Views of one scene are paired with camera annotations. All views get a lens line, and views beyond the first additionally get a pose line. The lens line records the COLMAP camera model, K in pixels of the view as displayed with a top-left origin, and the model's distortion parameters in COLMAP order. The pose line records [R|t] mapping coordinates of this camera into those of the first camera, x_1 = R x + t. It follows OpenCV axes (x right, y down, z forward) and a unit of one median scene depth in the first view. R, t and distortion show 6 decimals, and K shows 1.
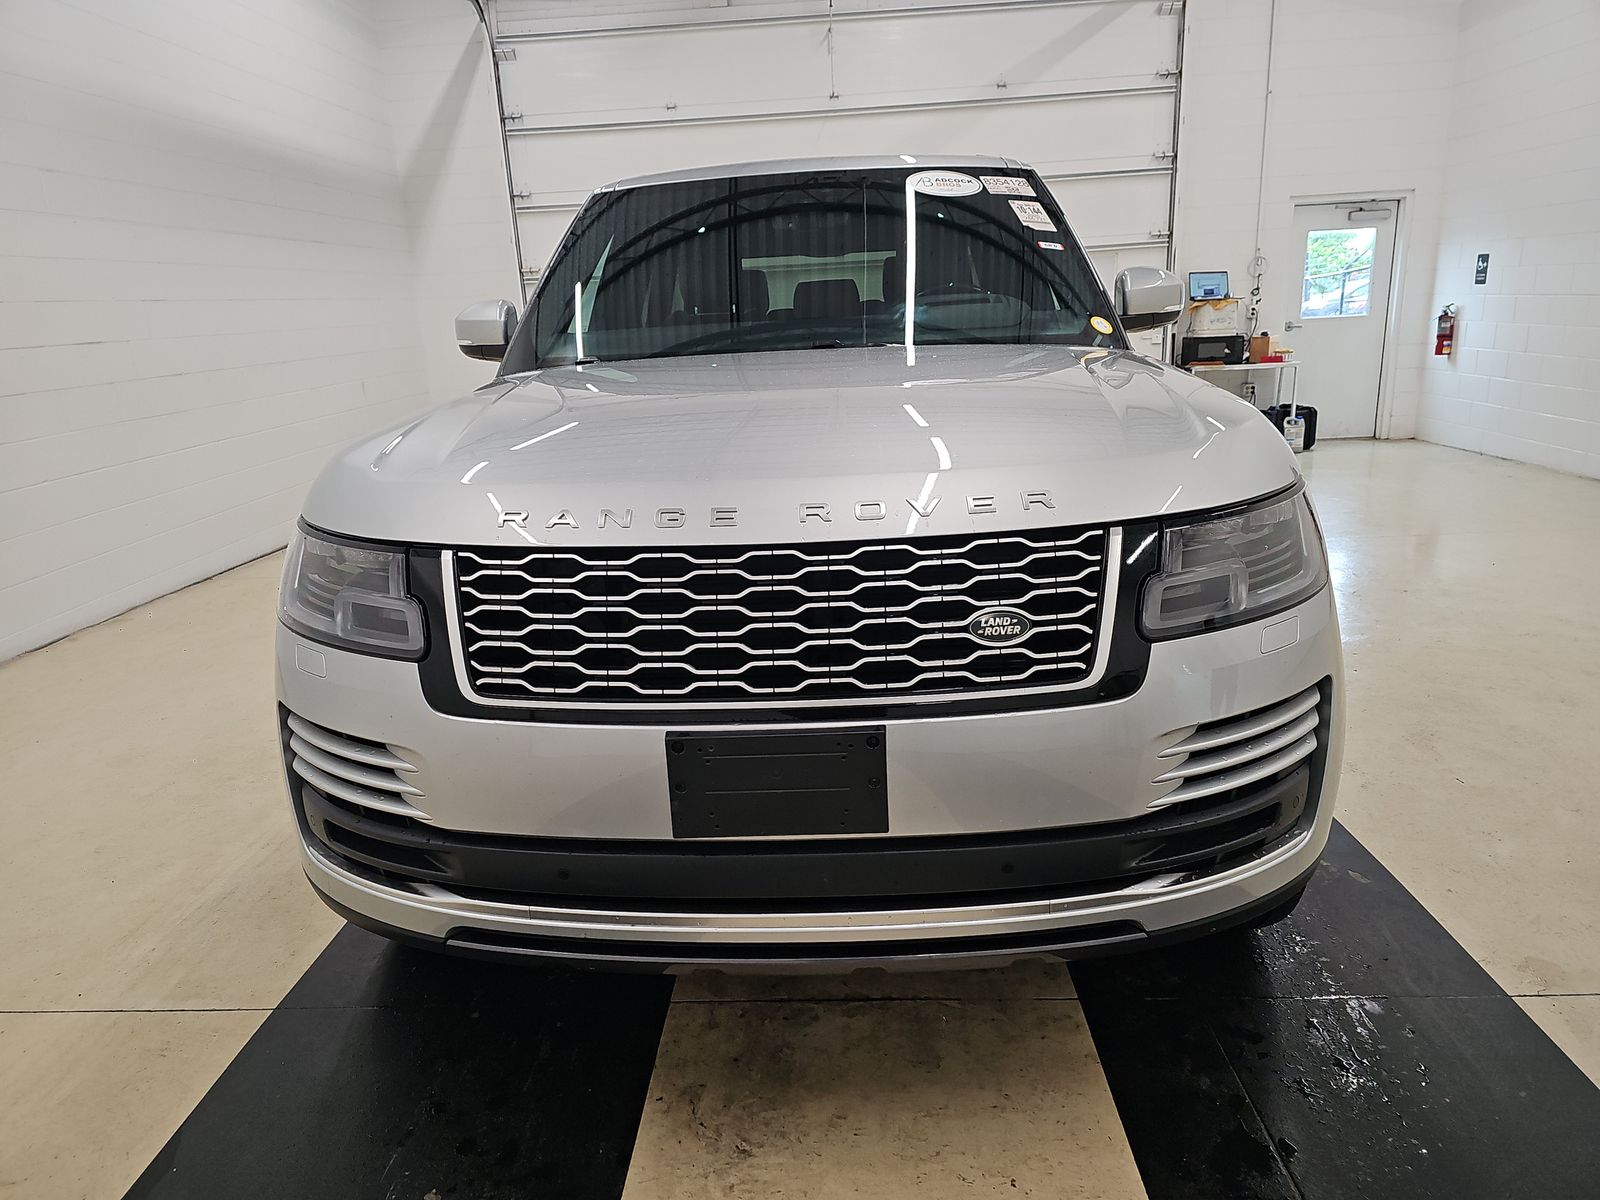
lens RADIAL K [[1073.4, 0, 799.9], [0, 1073.4, 596.3], [0, 0, 1]] dist [0.005332, -0.006903]
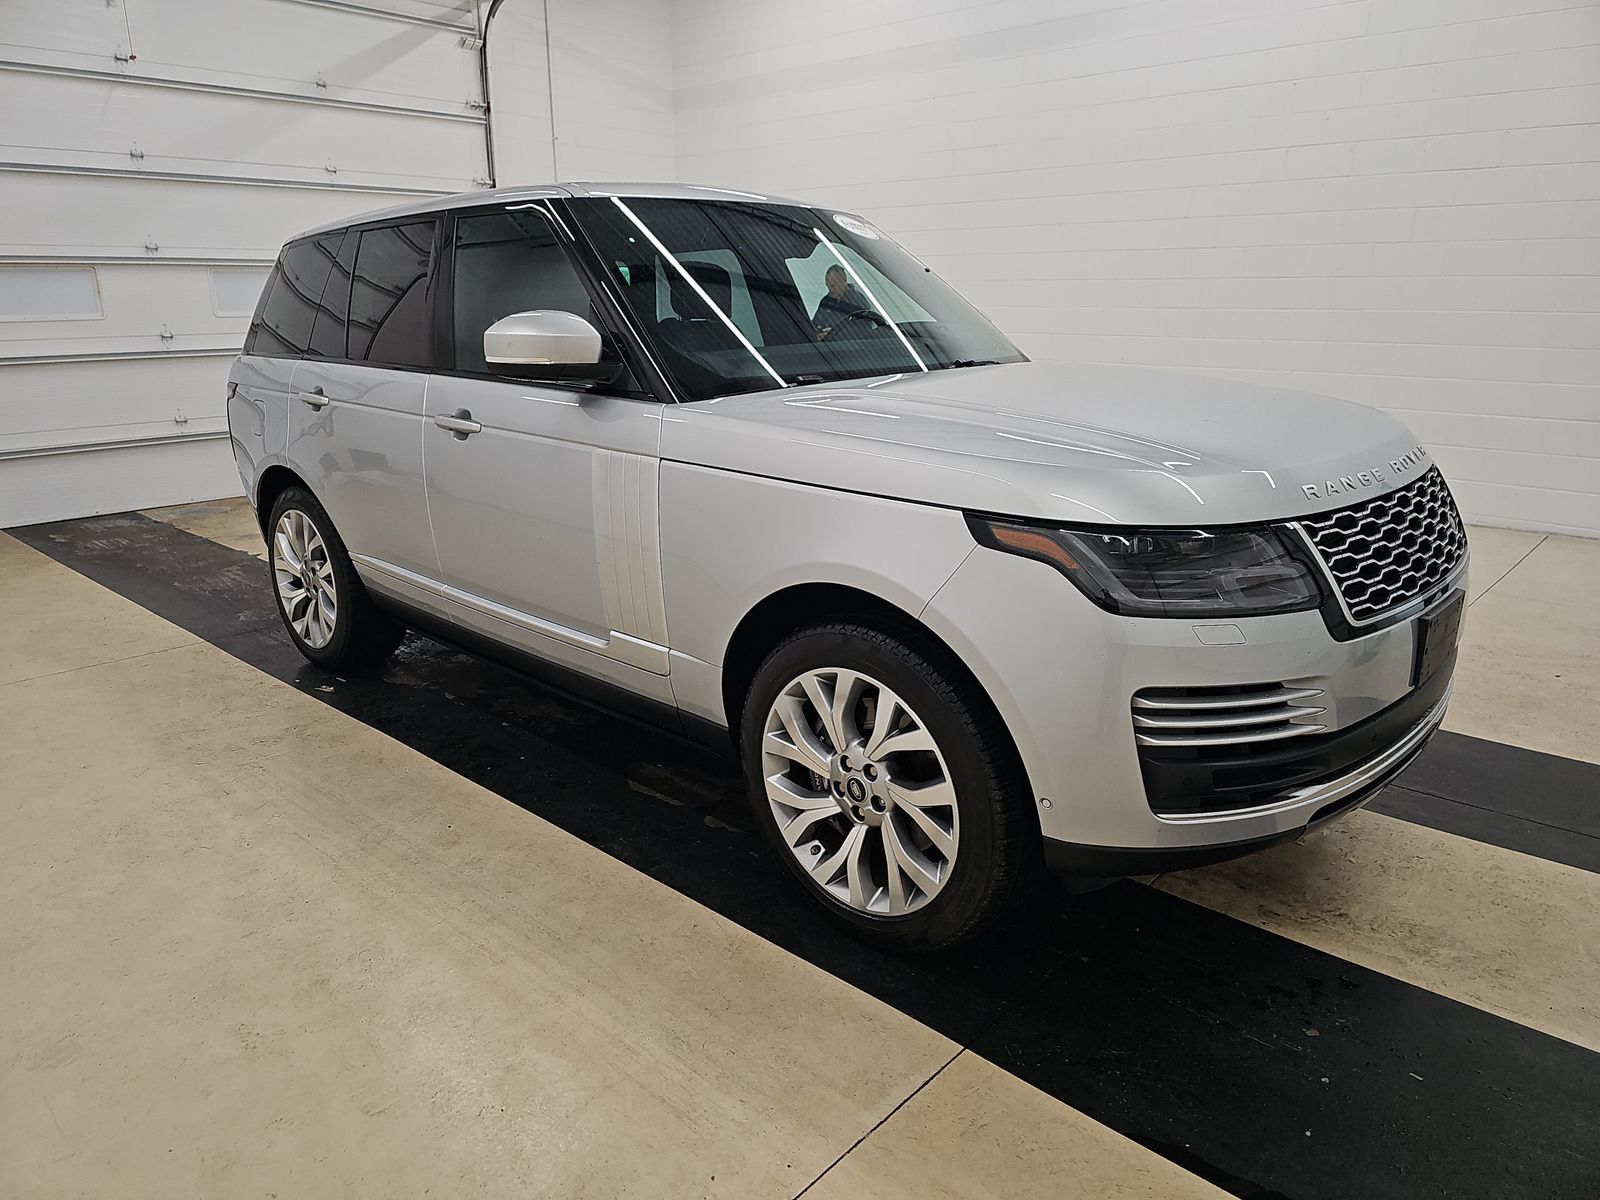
lens RADIAL K [[1073.4, 0, 804.0], [0, 1073.4, 594.9], [0, 0, 1]] dist [0.005332, -0.006903]
pose [[0.632462, -0.157004, 0.758512, -0.432488], [0.170116, 0.983489, 0.061725, -0.034734], [-0.755680, 0.089996, 0.648729, 0.157349]]
